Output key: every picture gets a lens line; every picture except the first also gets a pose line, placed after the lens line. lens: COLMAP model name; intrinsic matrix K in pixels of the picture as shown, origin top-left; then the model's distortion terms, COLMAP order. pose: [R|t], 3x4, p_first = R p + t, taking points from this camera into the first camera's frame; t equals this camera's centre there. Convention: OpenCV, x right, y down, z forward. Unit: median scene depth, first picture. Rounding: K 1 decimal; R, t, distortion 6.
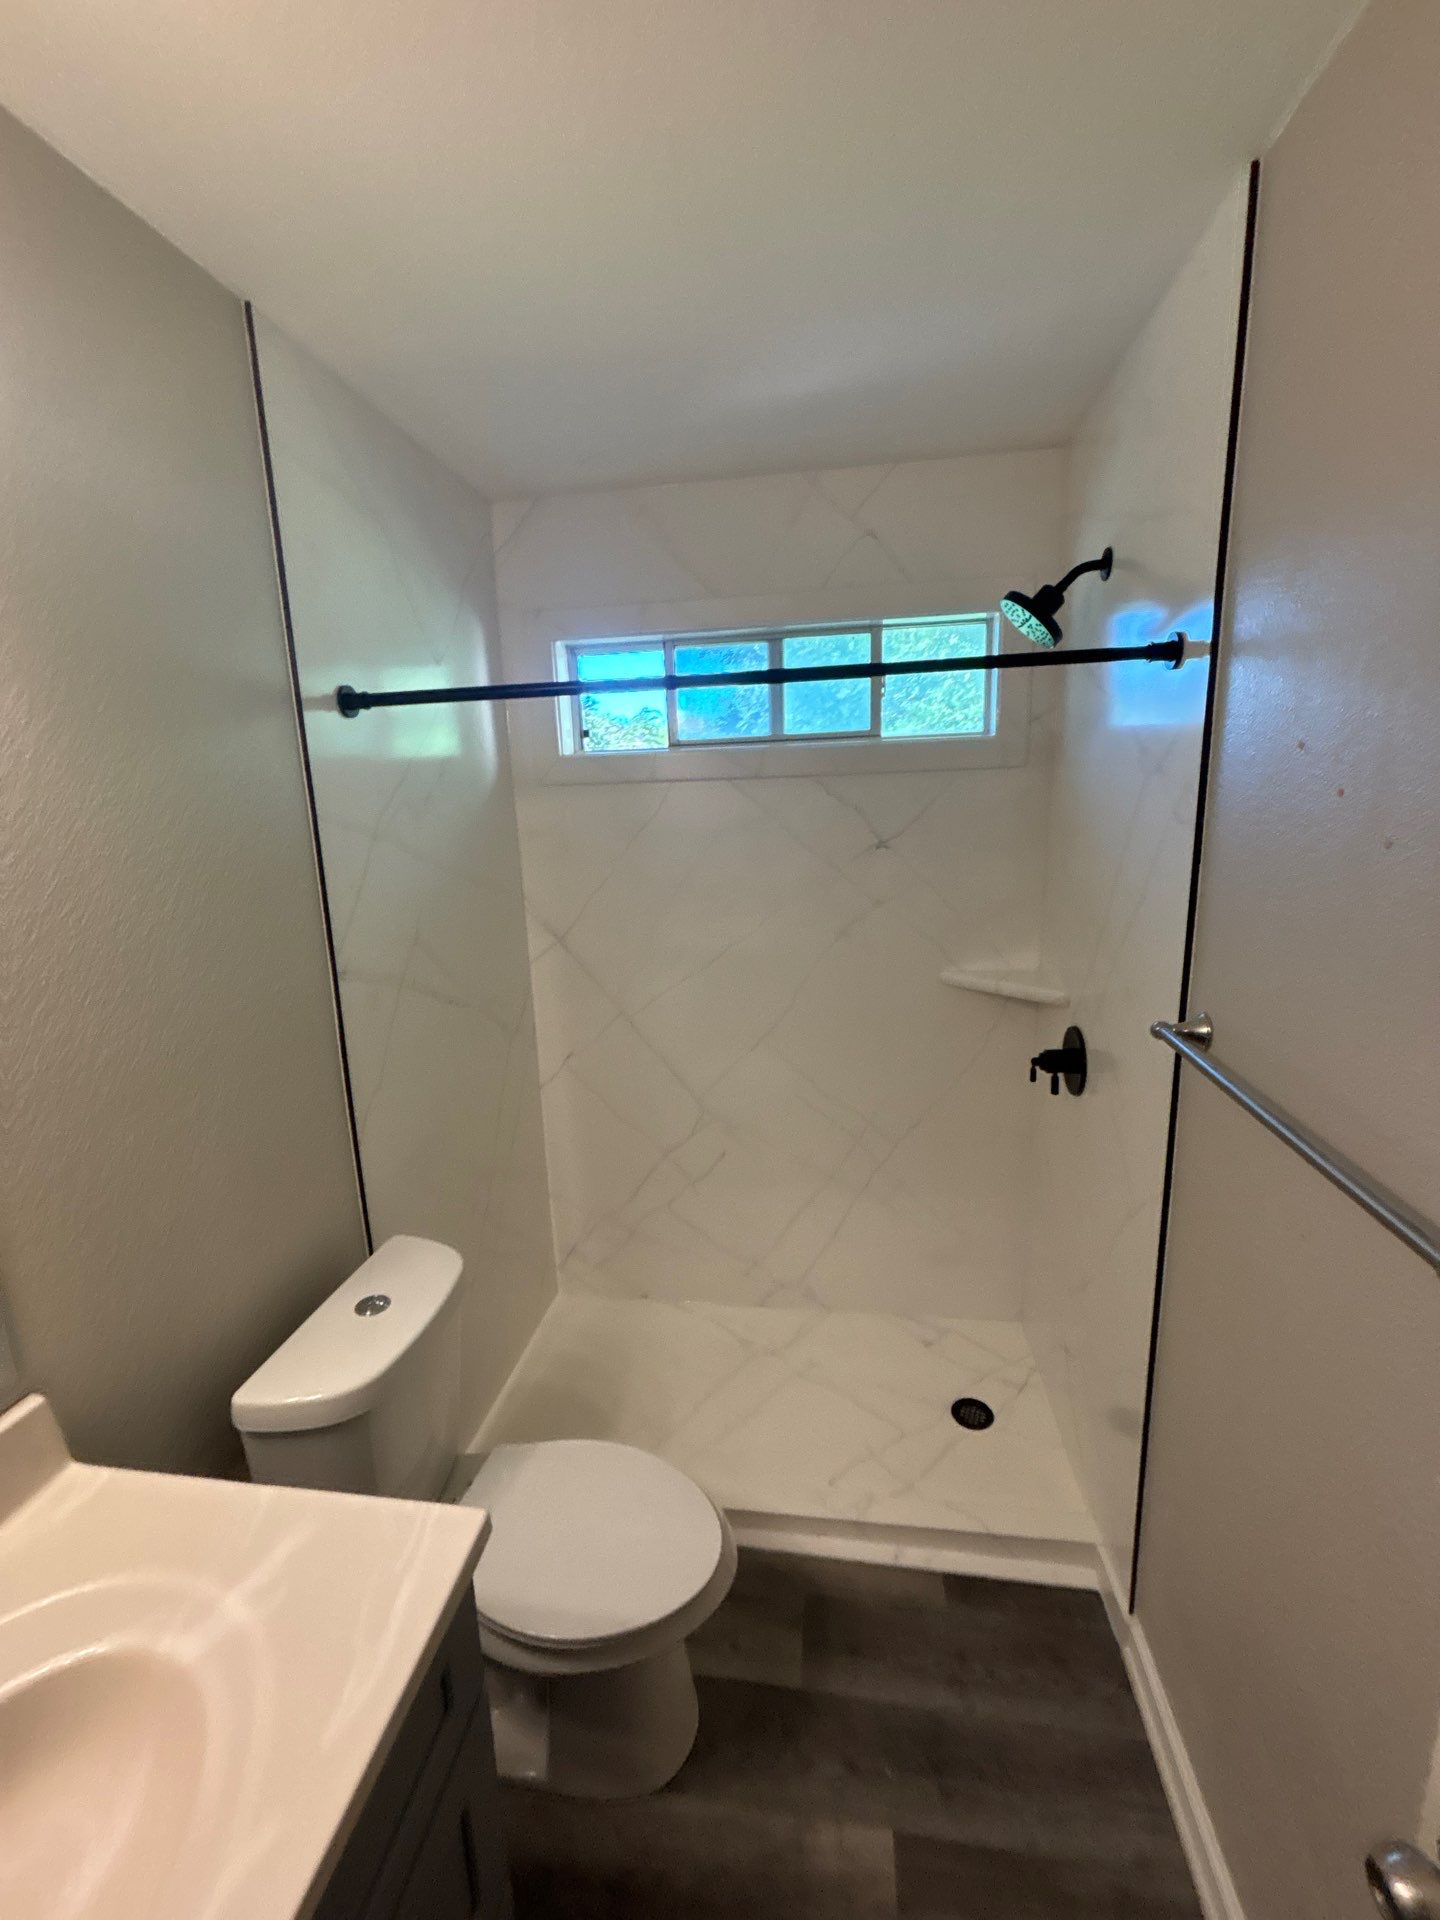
lens RADIAL K [[760.5, 0, 724.7], [0, 760.5, 959.5], [0, 0, 1]] dist [-0.002109, 0.001213]
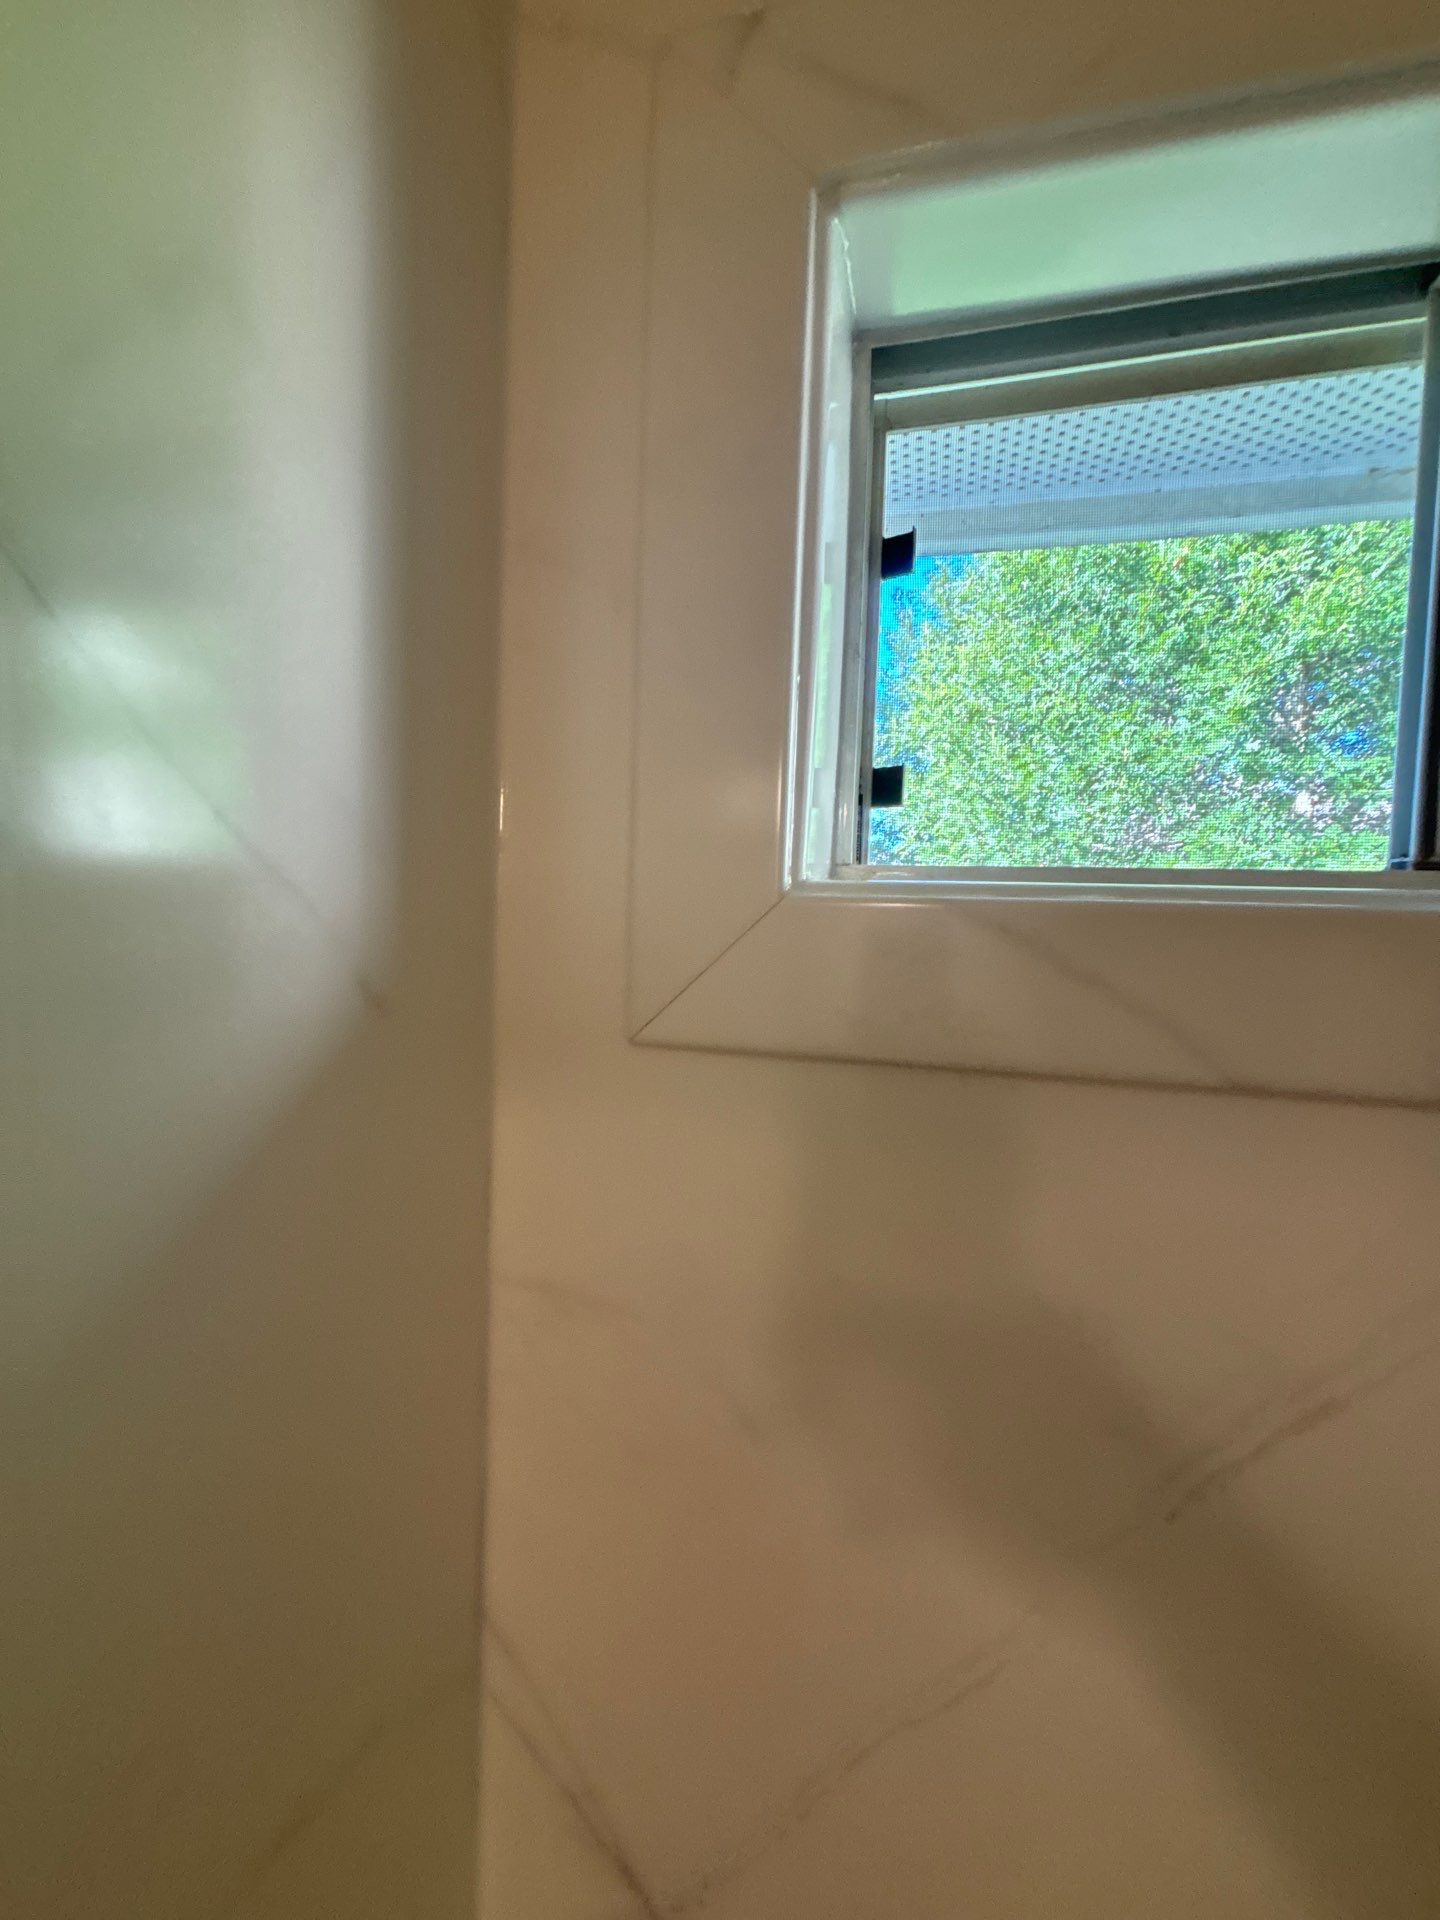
lens RADIAL K [[760.5, 0, 721.0], [0, 760.5, 951.6], [0, 0, 1]] dist [-0.002109, 0.001213]
pose [[0.991871, 0.068822, -0.107026, -0.256168], [-0.085949, 0.982594, -0.164688, -0.275396], [0.093829, 0.172548, 0.980522, 1.020715]]
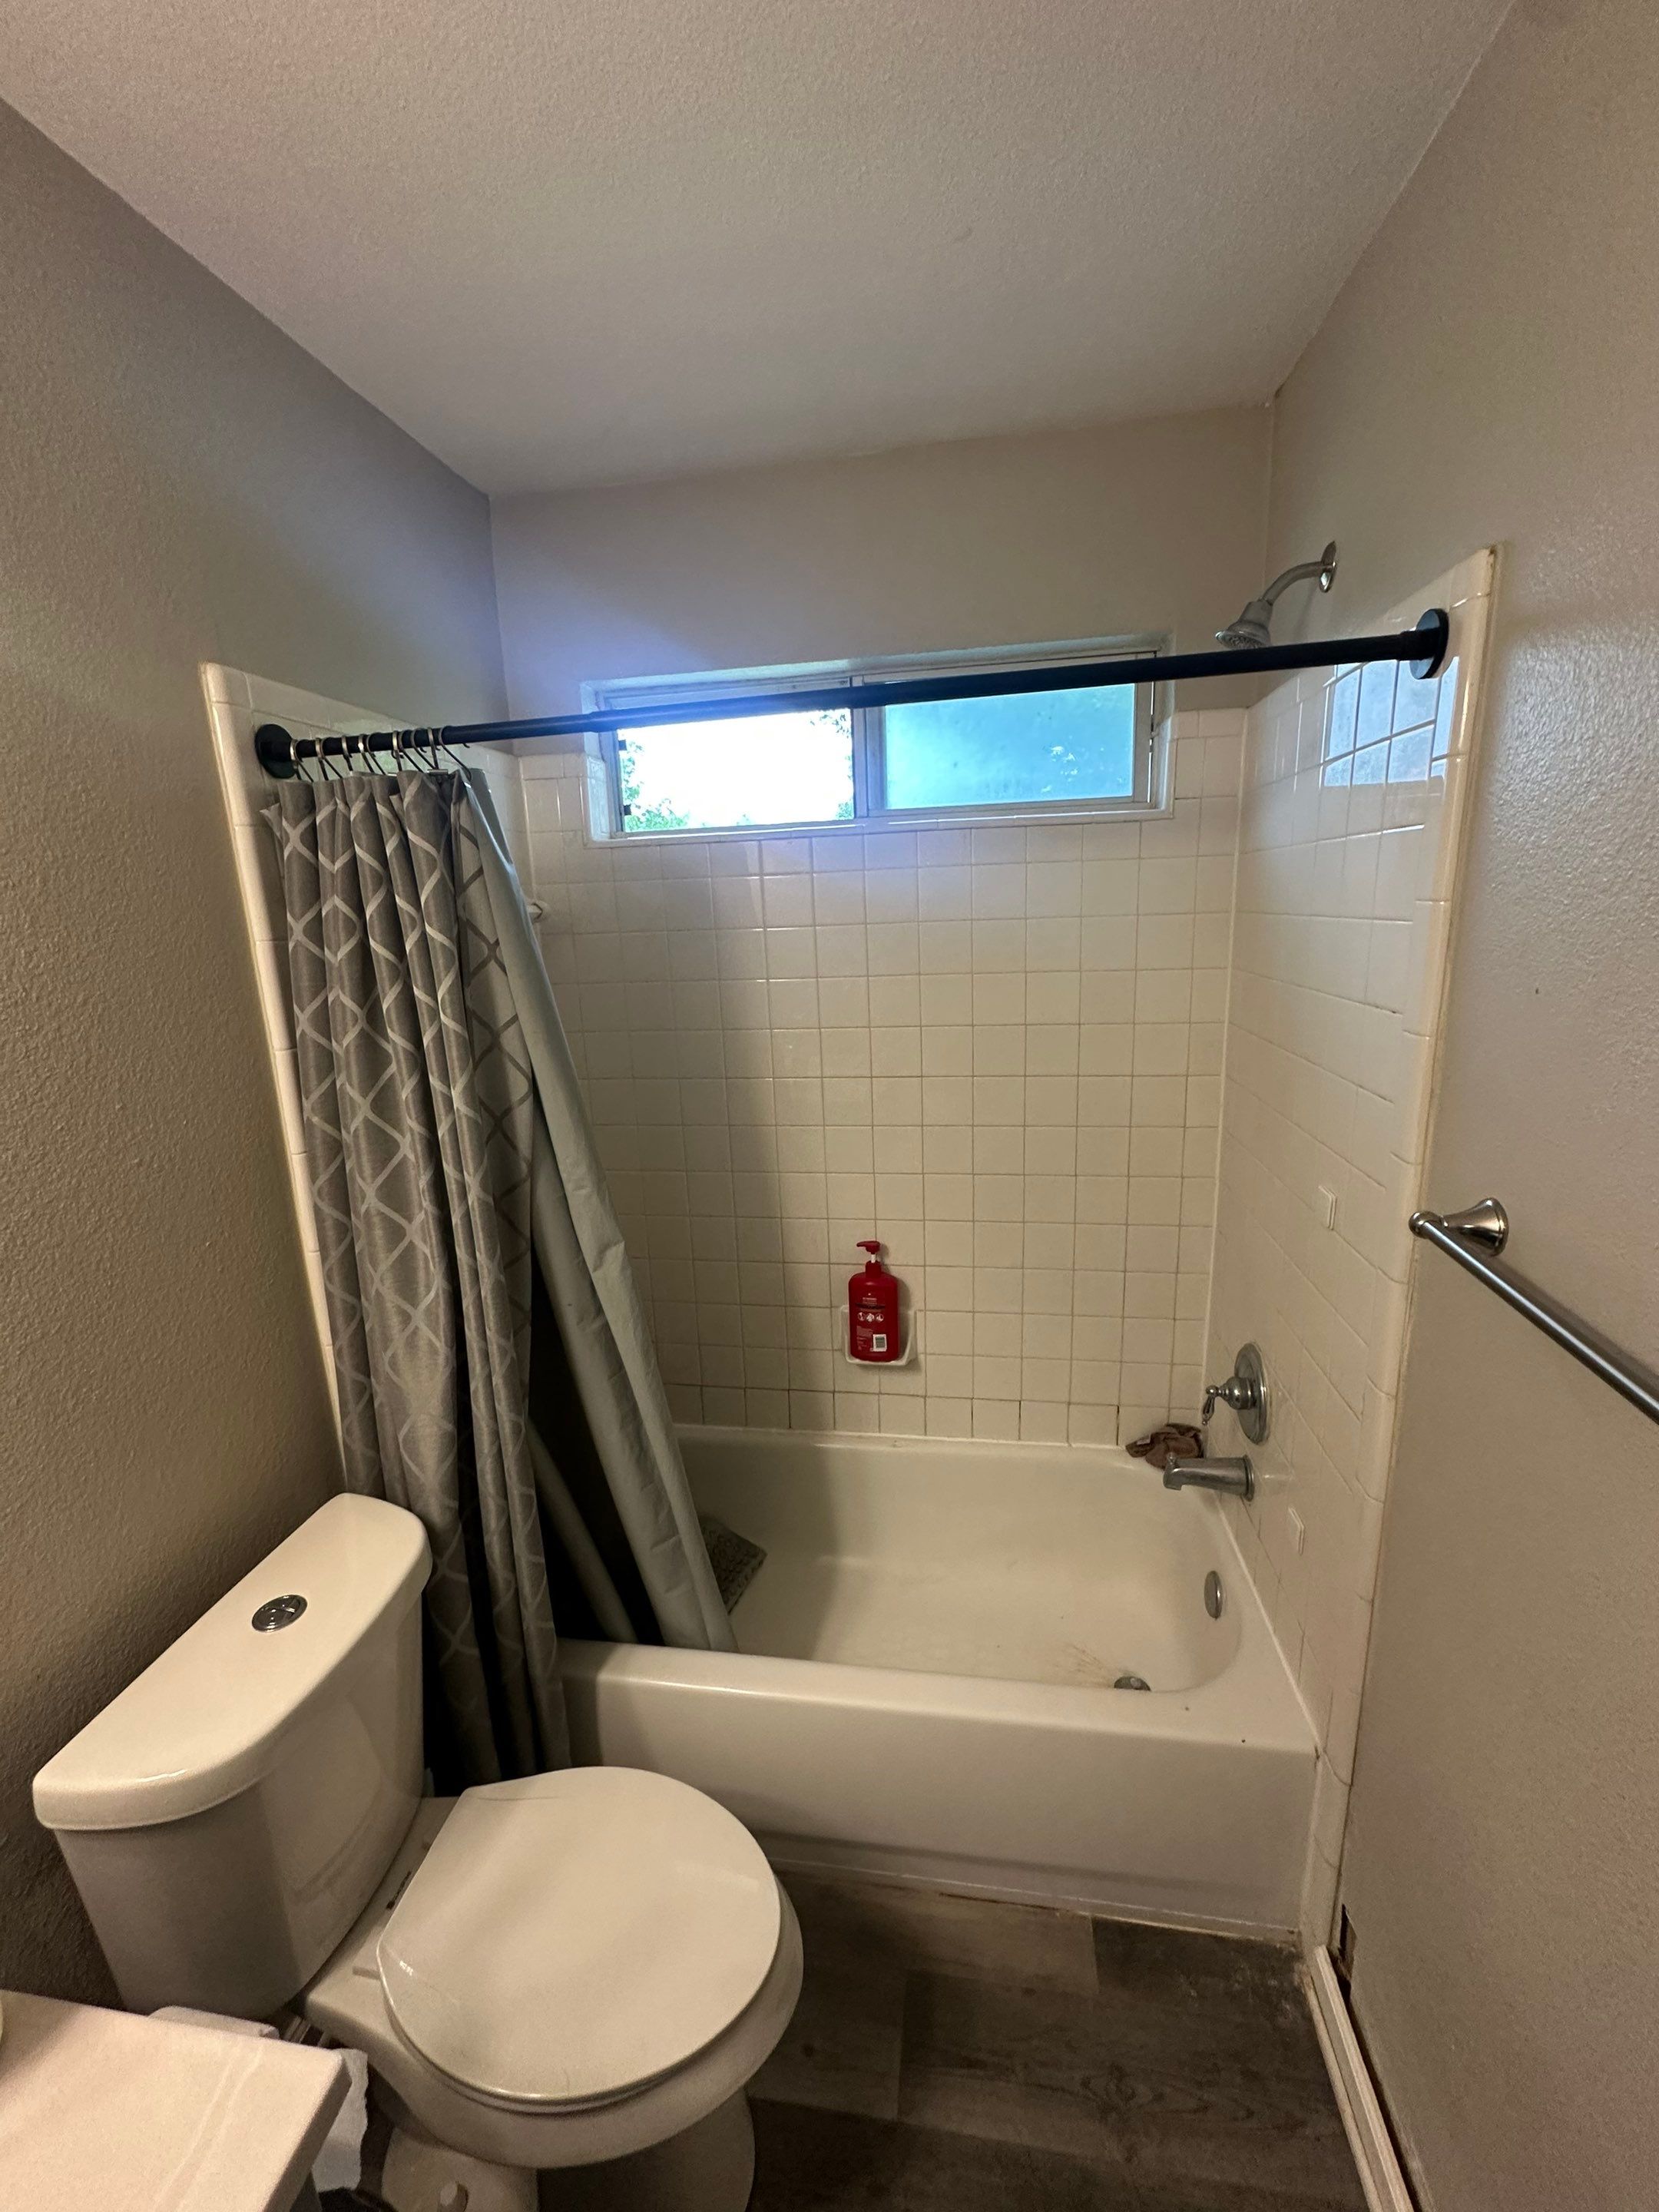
lens RADIAL K [[876.2, 0, 833.7], [0, 876.2, 1112.2], [0, 0, 1]] dist [-0.002109, 0.001213]
pose [[0.999969, -0.002408, -0.007485, 0.038683], [0.002562, 0.999782, 0.020715, -0.015649], [0.007434, -0.020734, 0.999757, 0.150768]]
